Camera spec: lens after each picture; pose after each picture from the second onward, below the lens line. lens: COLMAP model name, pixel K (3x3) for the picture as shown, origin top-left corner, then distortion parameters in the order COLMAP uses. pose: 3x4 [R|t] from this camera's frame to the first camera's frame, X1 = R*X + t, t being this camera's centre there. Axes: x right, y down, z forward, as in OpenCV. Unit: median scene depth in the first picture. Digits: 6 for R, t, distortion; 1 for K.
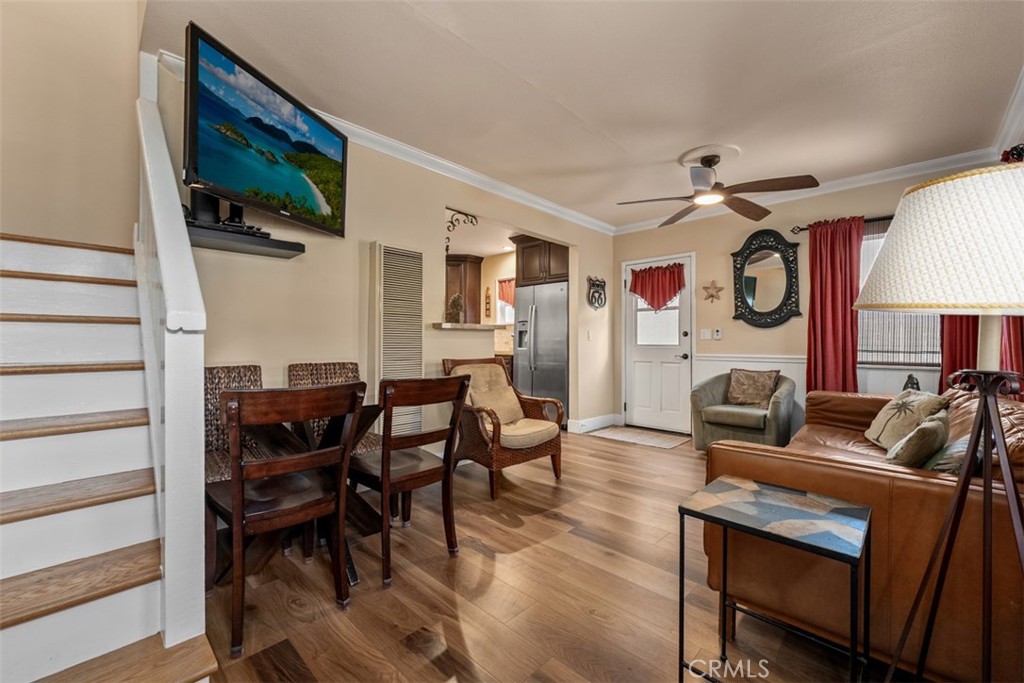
lens RADIAL K [[415.7, 0, 508.4], [0, 415.7, 339.3], [0, 0, 1]] dist [-0.001248, -0.000397]
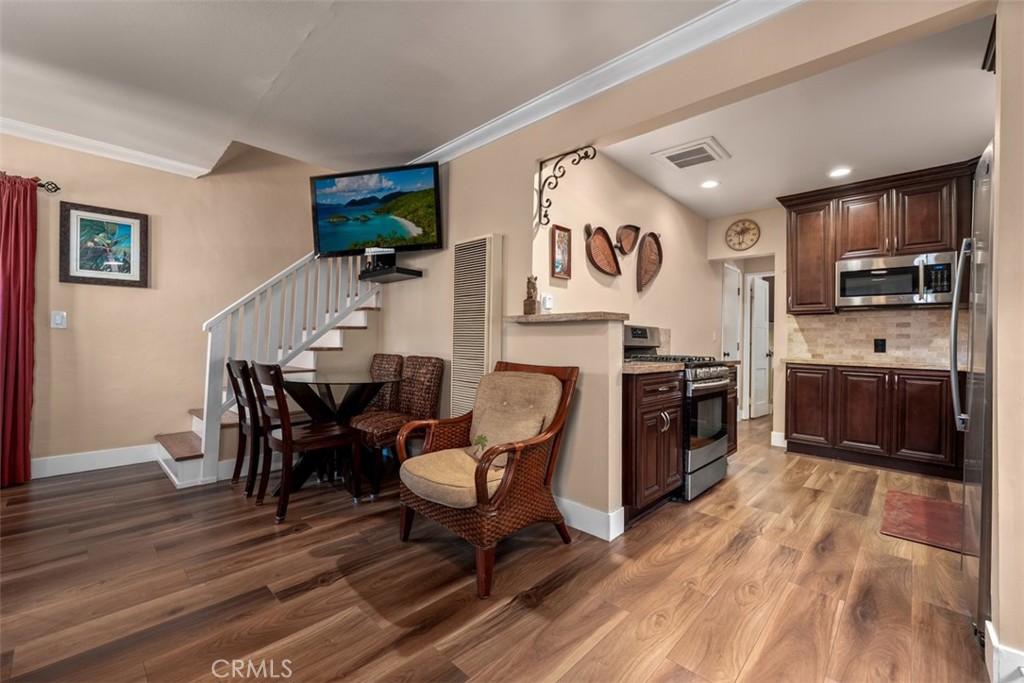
lens RADIAL K [[417.6, 0, 508.3], [0, 417.6, 336.3], [0, 0, 1]] dist [0.000853, -0.000119]
pose [[0.004977, -0.012821, -0.999905, 0.521311], [-0.009726, 0.999870, -0.012869, 0.007437], [0.999940, 0.009789, 0.004851, 0.817968]]
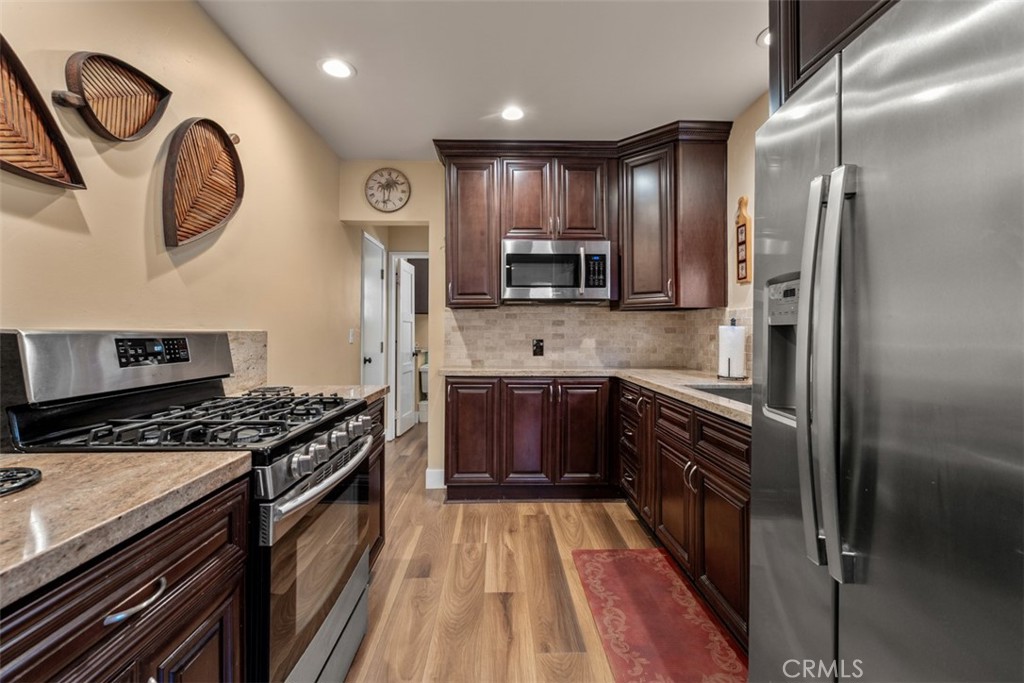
lens RADIAL K [[437.0, 0, 509.8], [0, 437.0, 320.5], [0, 0, 1]] dist [0.000770, -0.000047]
pose [[0.717327, -0.020074, -0.696447, 0.114199], [0.008085, 0.999757, -0.020489, -0.027074], [0.696689, 0.009066, 0.717316, 1.034671]]
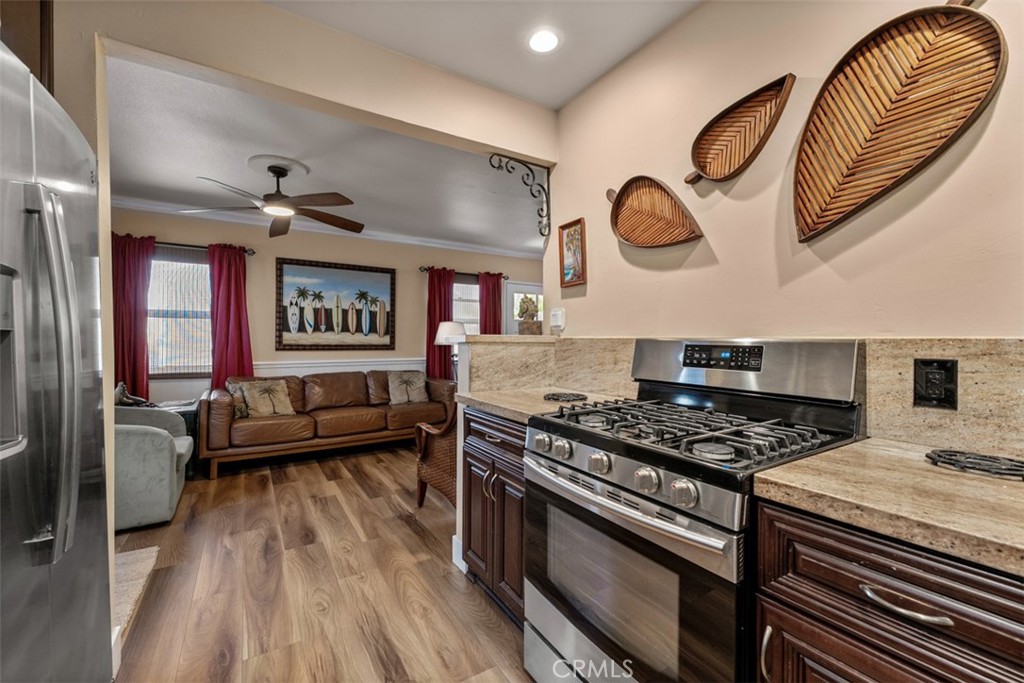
lens RADIAL K [[418.1, 0, 512.0], [0, 418.1, 341.5], [0, 0, 1]] dist [-0.007806, -0.000120]
pose [[-0.973454, -0.006343, 0.228795, -0.229950], [-0.006692, 0.999977, -0.000751, -0.024211], [-0.228785, -0.002262, -0.973474, 1.477893]]
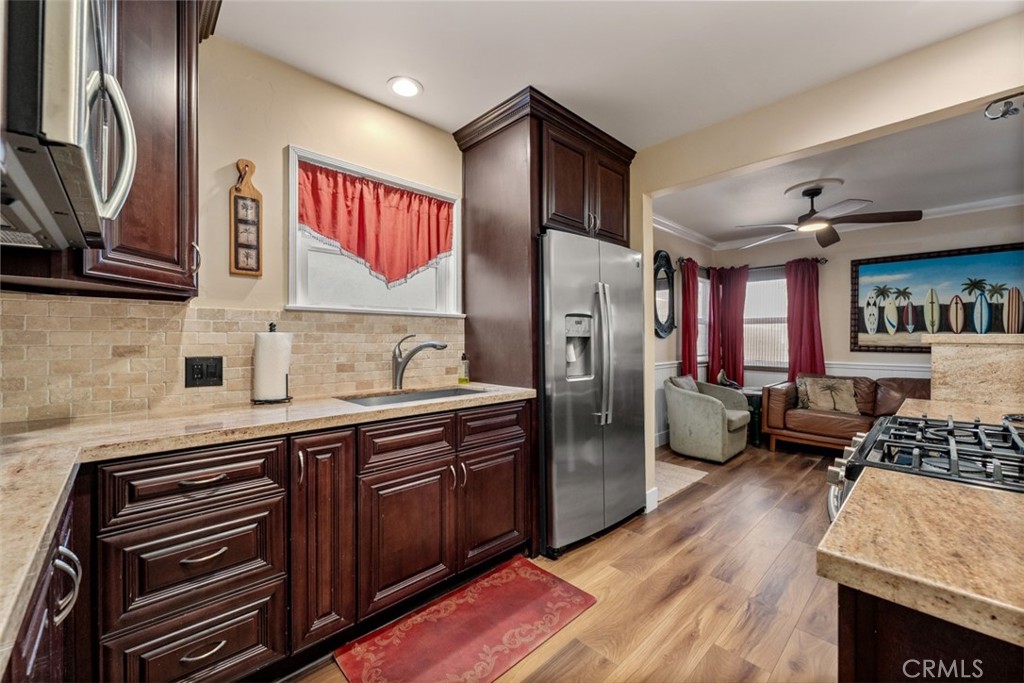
lens RADIAL K [[407.0, 0, 508.0], [0, 407.0, 341.5], [0, 0, 1]] dist [0.000767, -0.000056]
pose [[0.041293, -0.007296, 0.999120, -0.524888], [-0.007245, 0.999945, 0.007601, -0.025430], [-0.999121, -0.007553, 0.041238, 1.427790]]
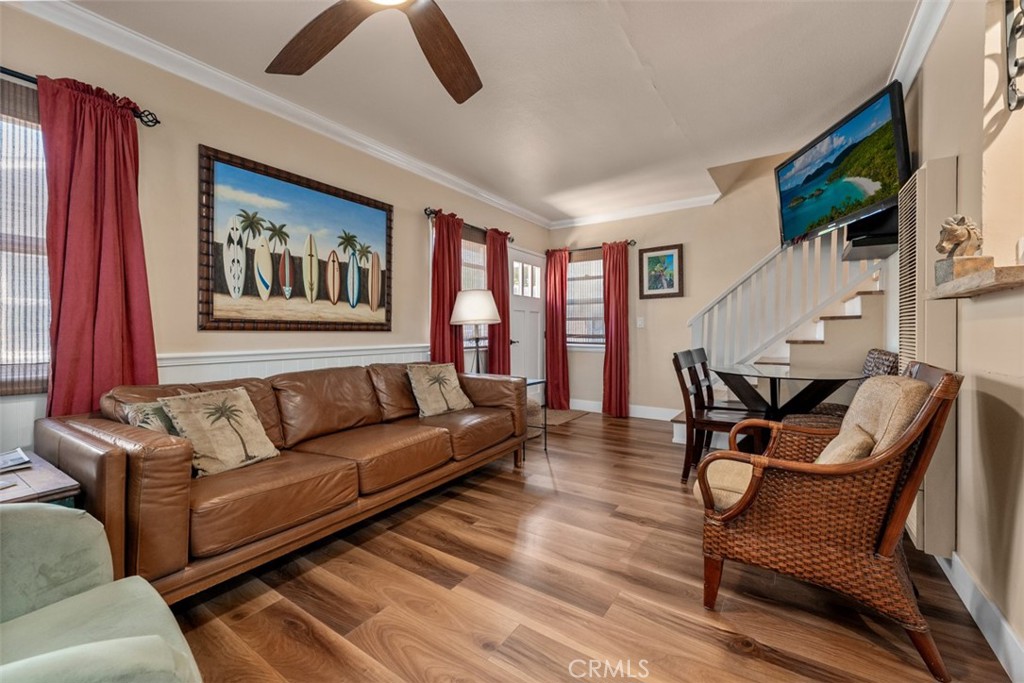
lens RADIAL K [[414.0, 0, 510.9], [0, 414.0, 334.0], [0, 0, 1]] dist [-0.001044, -0.000220]
pose [[-0.984881, 0.000670, -0.173233, 0.343743], [0.001155, 0.999996, -0.002700, 0.011953], [0.173230, -0.002859, -0.984877, 1.145218]]
